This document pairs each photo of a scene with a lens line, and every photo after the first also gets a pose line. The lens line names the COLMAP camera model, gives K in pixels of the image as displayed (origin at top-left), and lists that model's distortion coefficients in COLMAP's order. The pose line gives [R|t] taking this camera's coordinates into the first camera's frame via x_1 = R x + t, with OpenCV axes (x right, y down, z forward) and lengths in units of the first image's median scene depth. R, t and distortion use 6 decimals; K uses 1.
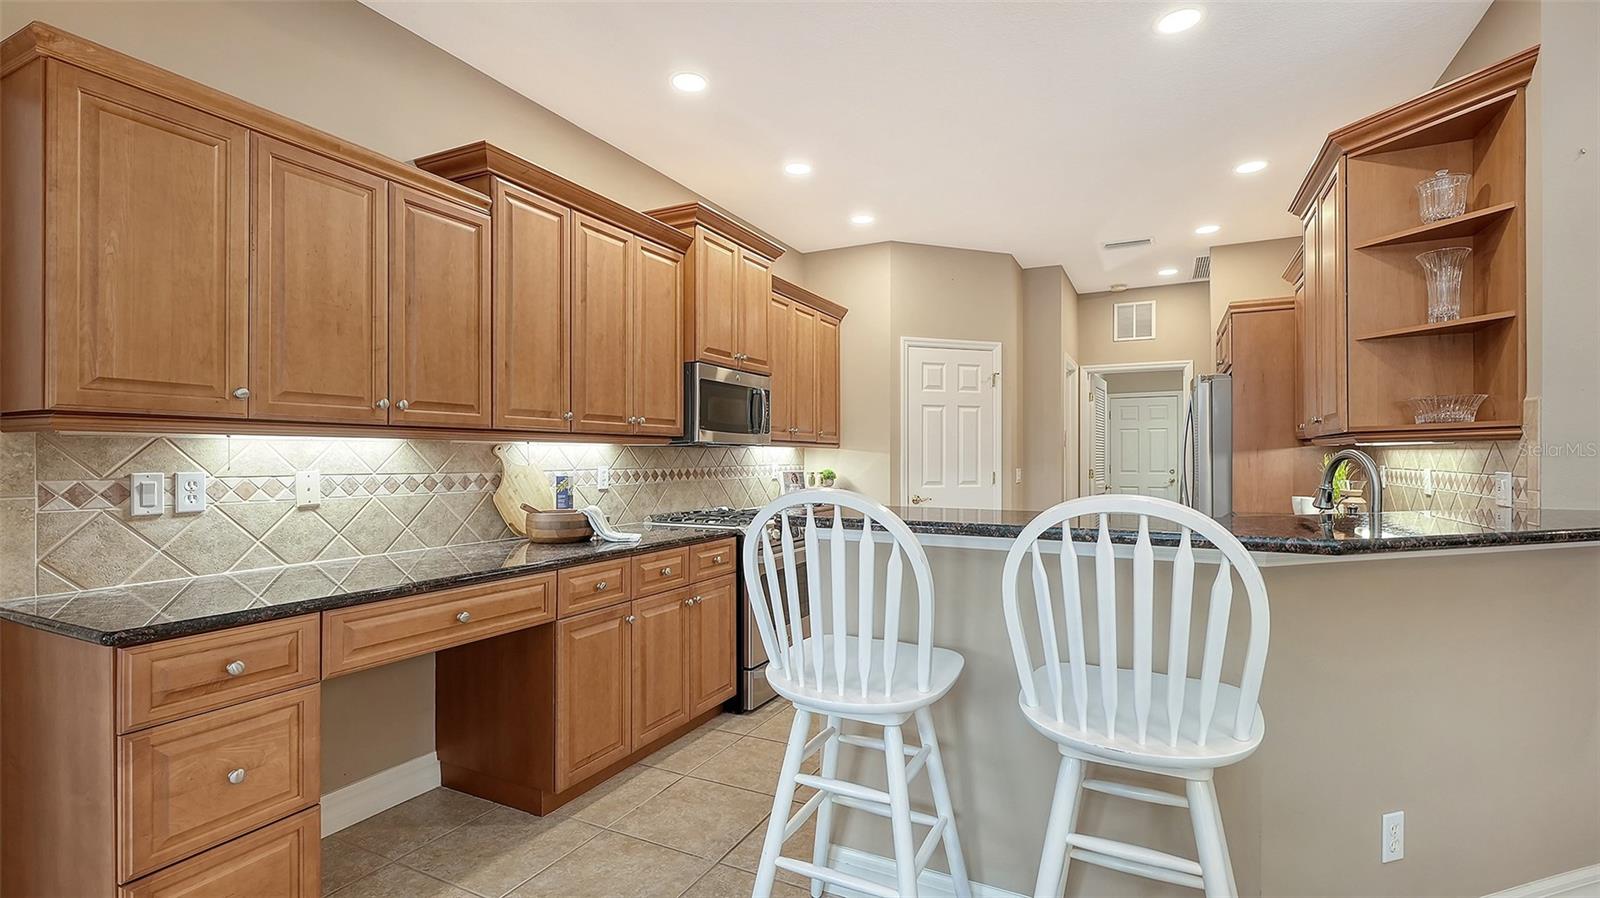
lens RADIAL K [[711.5, 0, 811.1], [0, 711.5, 457.1], [0, 0, 1]] dist [0.000638, -0.000021]
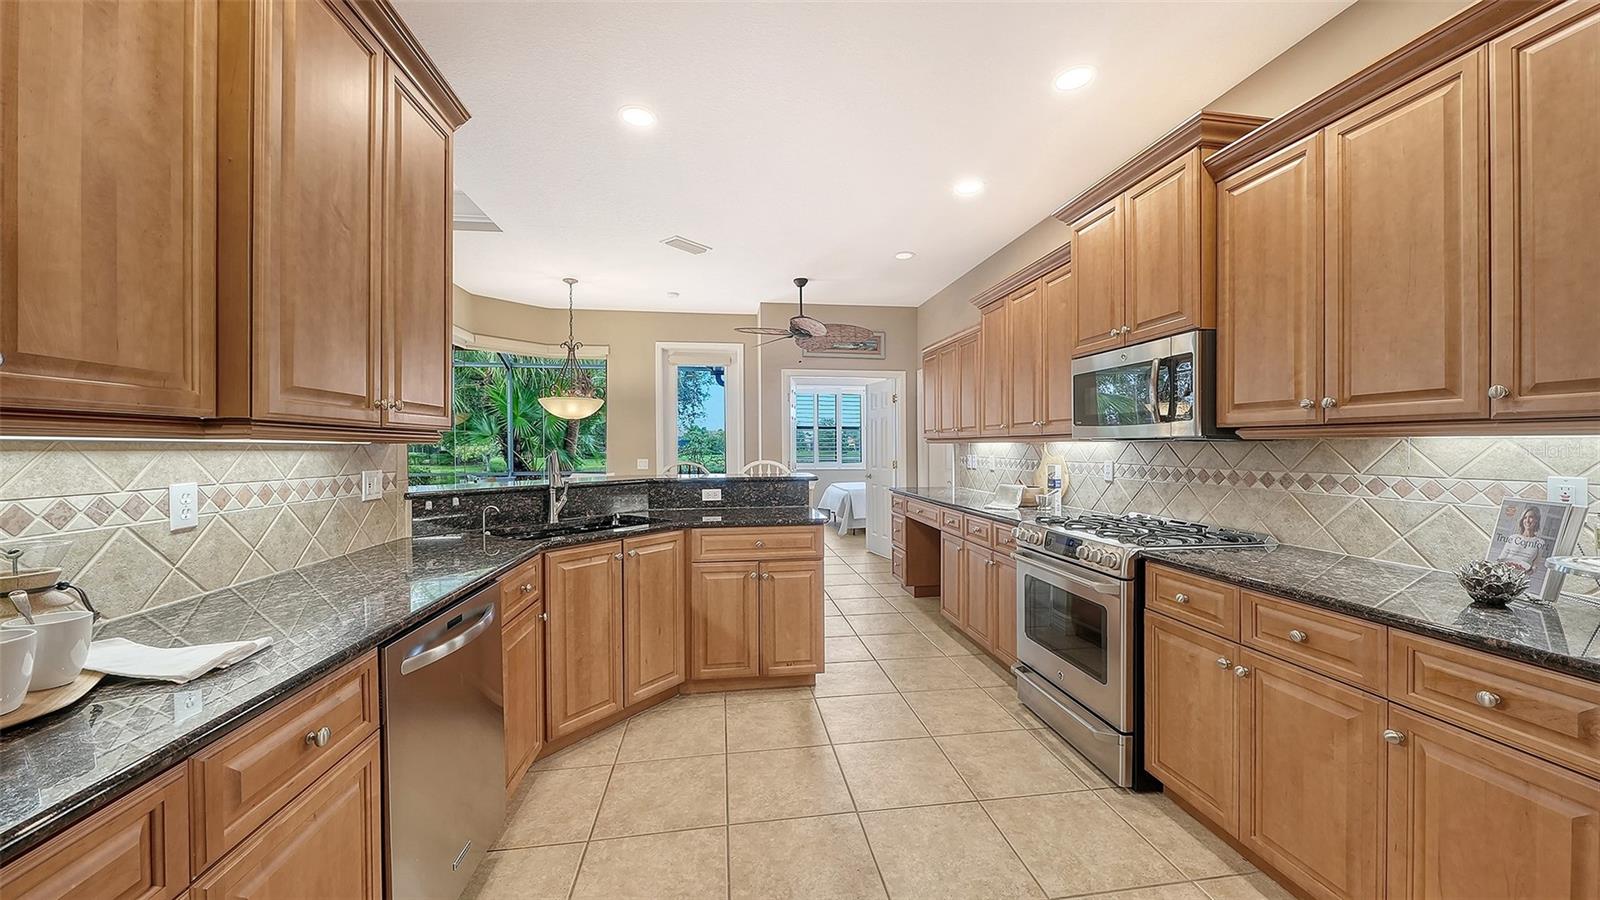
lens RADIAL K [[571.1, 0, 802.4], [0, 571.1, 445.8], [0, 0, 1]] dist [-0.000422, -0.000207]
pose [[-0.824318, 0.002498, -0.566122, 0.555979], [0.003070, 0.999995, -0.000058, -0.010965], [0.566119, -0.001786, -0.824321, 1.303767]]
